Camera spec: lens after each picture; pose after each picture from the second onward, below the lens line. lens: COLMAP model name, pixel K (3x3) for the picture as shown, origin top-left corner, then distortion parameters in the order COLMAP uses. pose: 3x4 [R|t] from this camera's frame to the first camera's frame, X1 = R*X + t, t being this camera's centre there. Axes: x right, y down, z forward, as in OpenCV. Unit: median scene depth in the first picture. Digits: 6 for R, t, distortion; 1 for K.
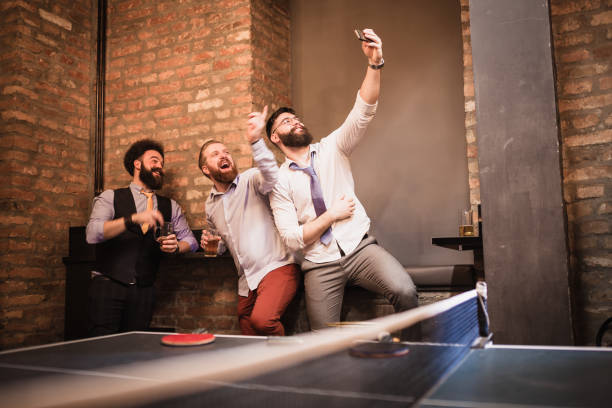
lens RADIAL K [[580.6, 0, 306.0], [0, 580.6, 204.0], [0, 0, 1]] dist [-0.004726, -0.021351]
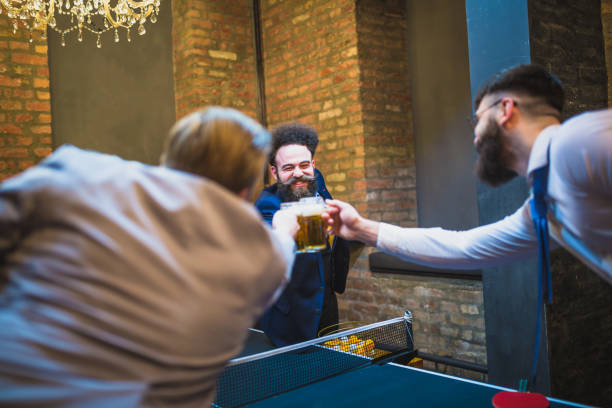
lens RADIAL K [[580.6, 0, 306.0], [0, 580.6, 204.0], [0, 0, 1]] dist [-0.004726, -0.021351]
pose [[0.891721, -0.029963, -0.451592, 0.309336], [0.087646, 0.990350, 0.107357, -0.117546], [0.444017, -0.135313, 0.885742, -0.100791]]
